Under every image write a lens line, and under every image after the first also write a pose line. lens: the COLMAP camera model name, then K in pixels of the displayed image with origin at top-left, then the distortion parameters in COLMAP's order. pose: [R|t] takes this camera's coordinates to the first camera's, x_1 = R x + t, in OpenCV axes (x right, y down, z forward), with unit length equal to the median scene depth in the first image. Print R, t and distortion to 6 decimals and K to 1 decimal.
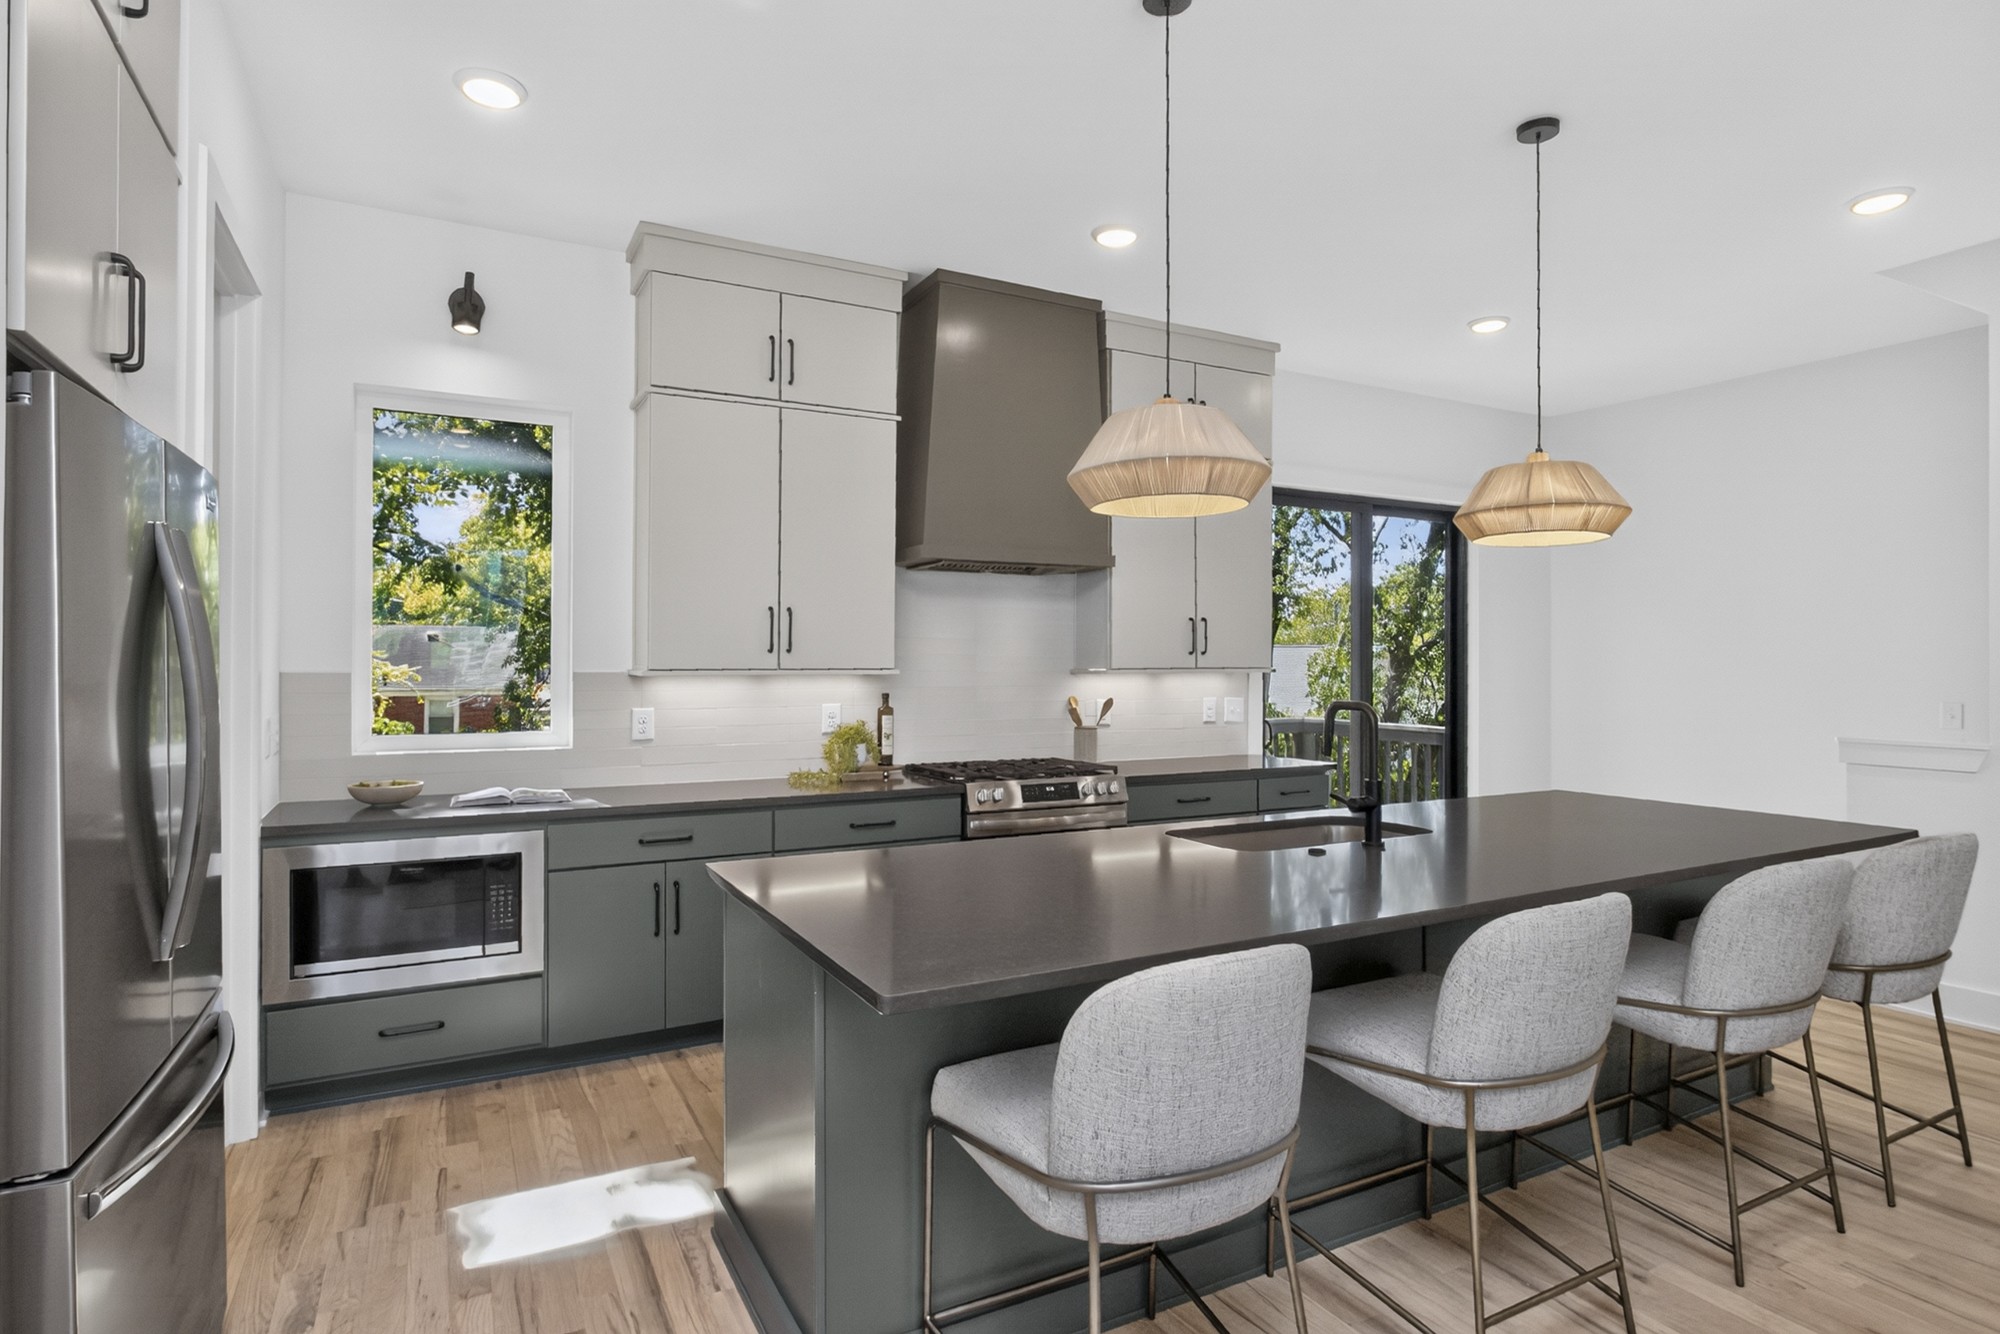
lens RADIAL K [[1049.9, 0, 992.6], [0, 1049.9, 652.2], [0, 0, 1]] dist [-0.005549, 0.000043]
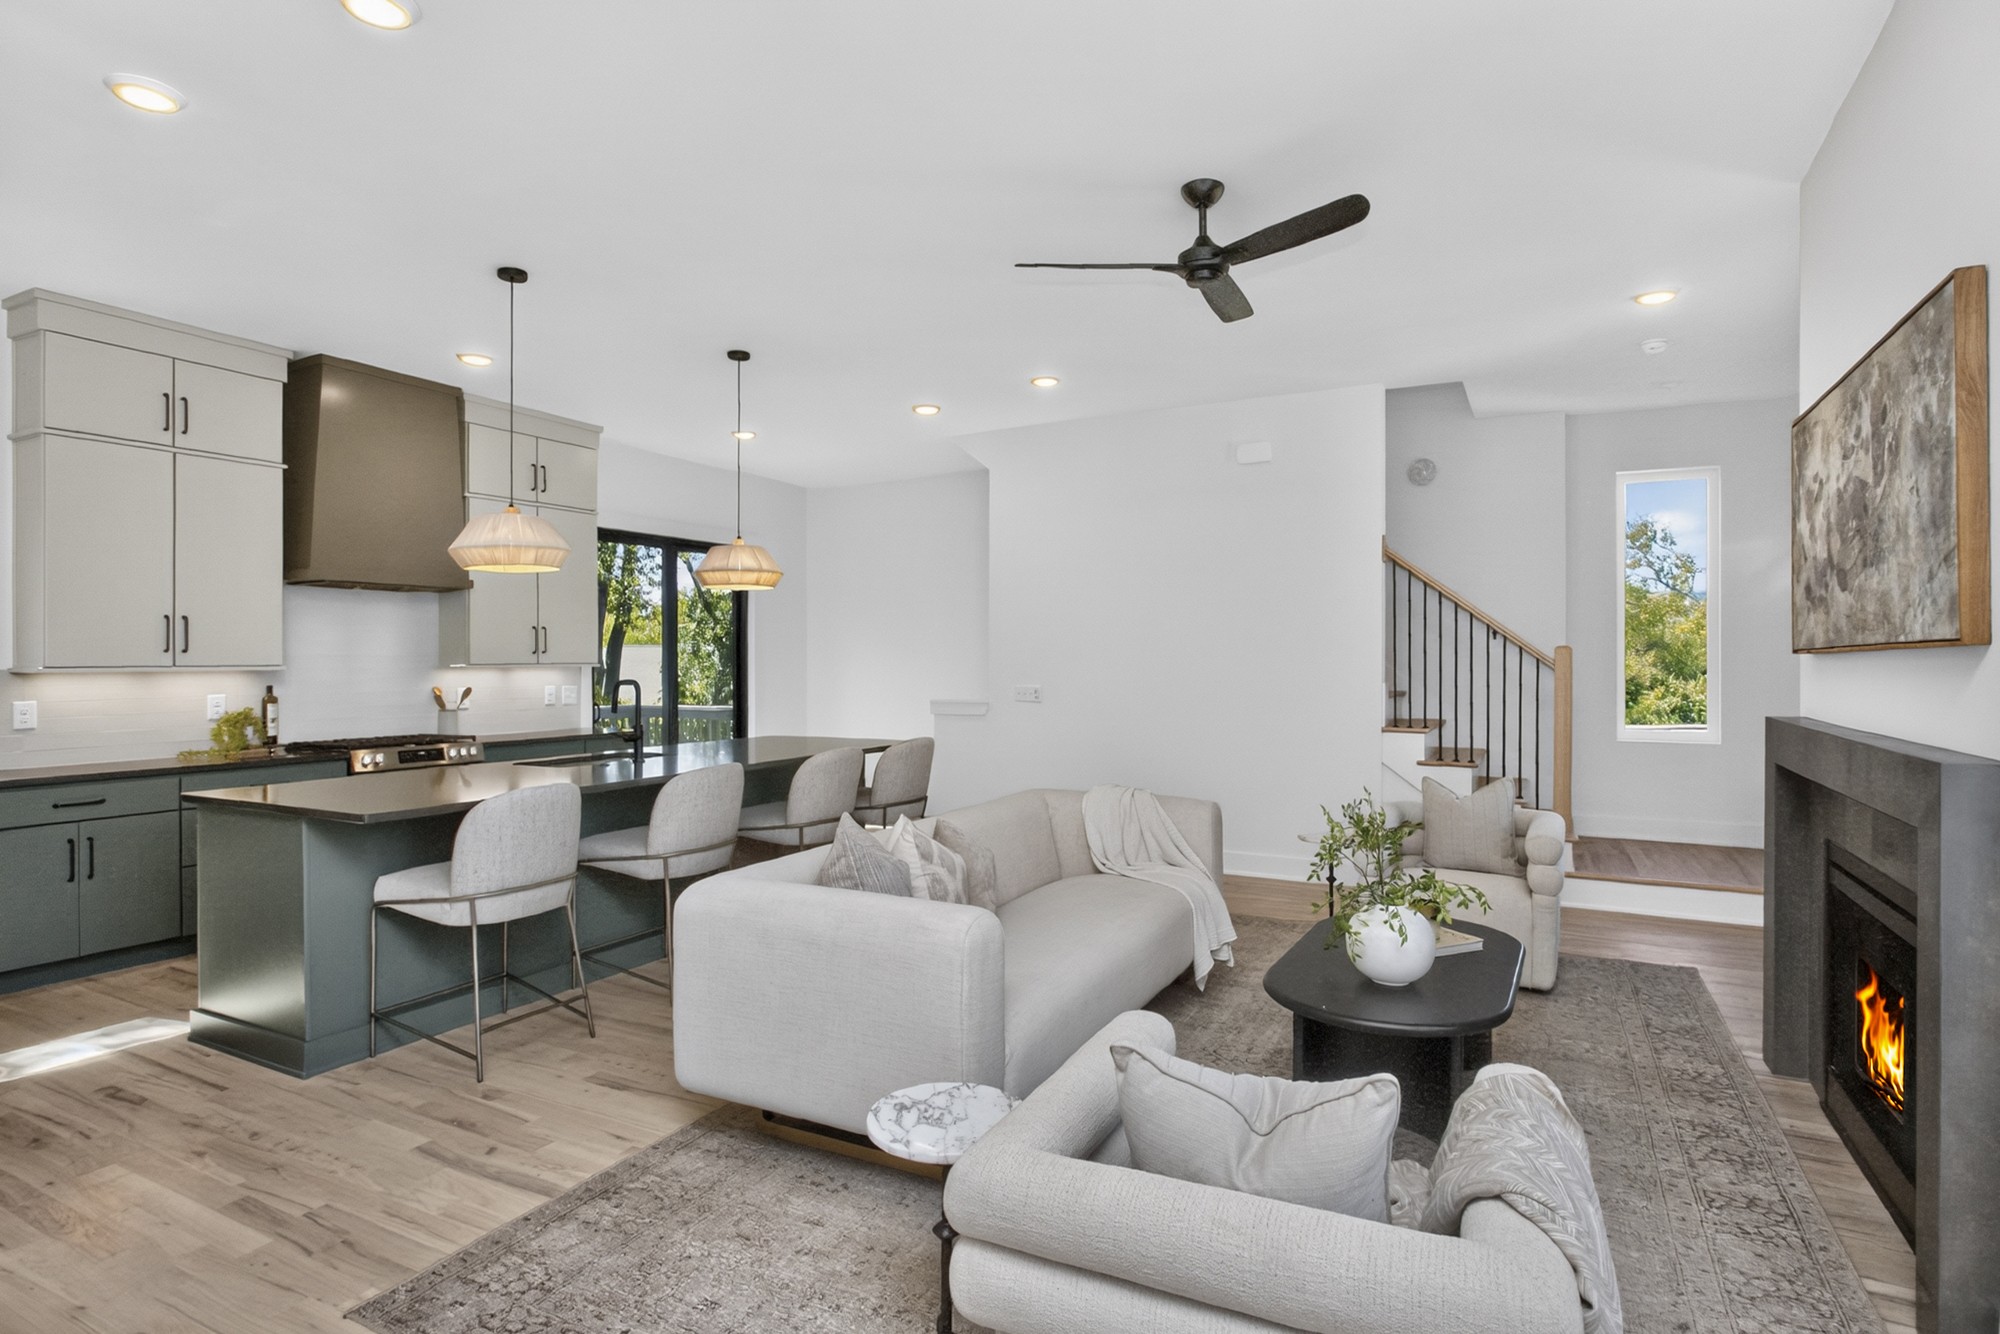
lens RADIAL K [[1049.9, 0, 976.0], [0, 1049.9, 657.6], [0, 0, 1]] dist [-0.005549, 0.000043]
pose [[0.840345, -0.004267, 0.542035, -0.074311], [0.001292, 0.999982, 0.005868, 0.000358], [-0.542050, -0.004231, 0.840335, -0.503758]]
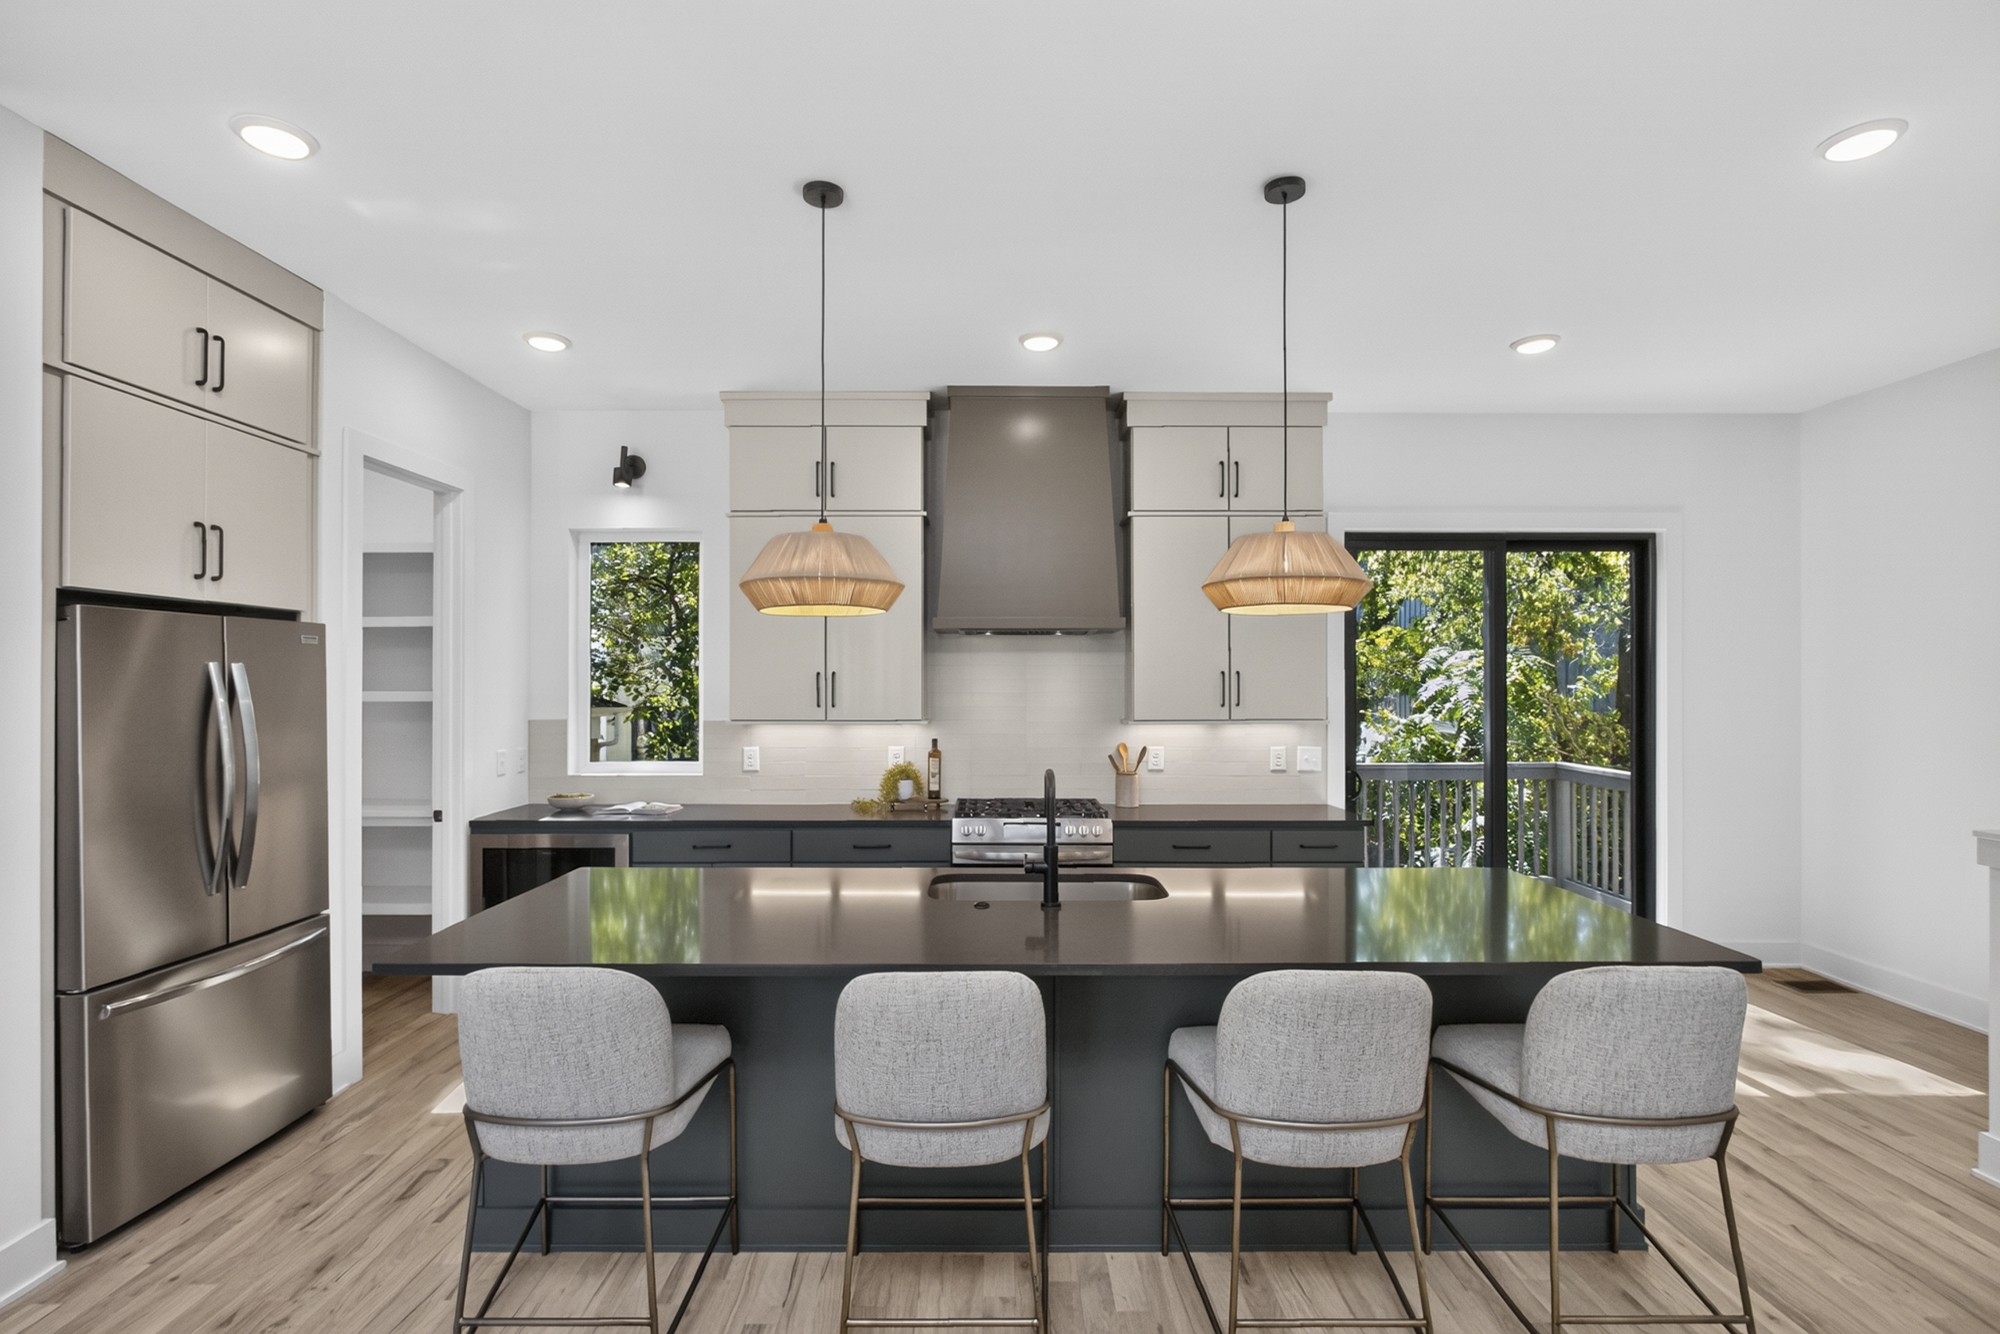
lens RADIAL K [[953.2, 0, 991.0], [0, 953.2, 672.8], [0, 0, 1]] dist [-0.008890, 0.000868]
pose [[0.882730, -0.007830, -0.469816, 0.491464], [0.007606, 0.999968, -0.002375, -0.035091], [0.469820, -0.001477, 0.882761, 0.062347]]
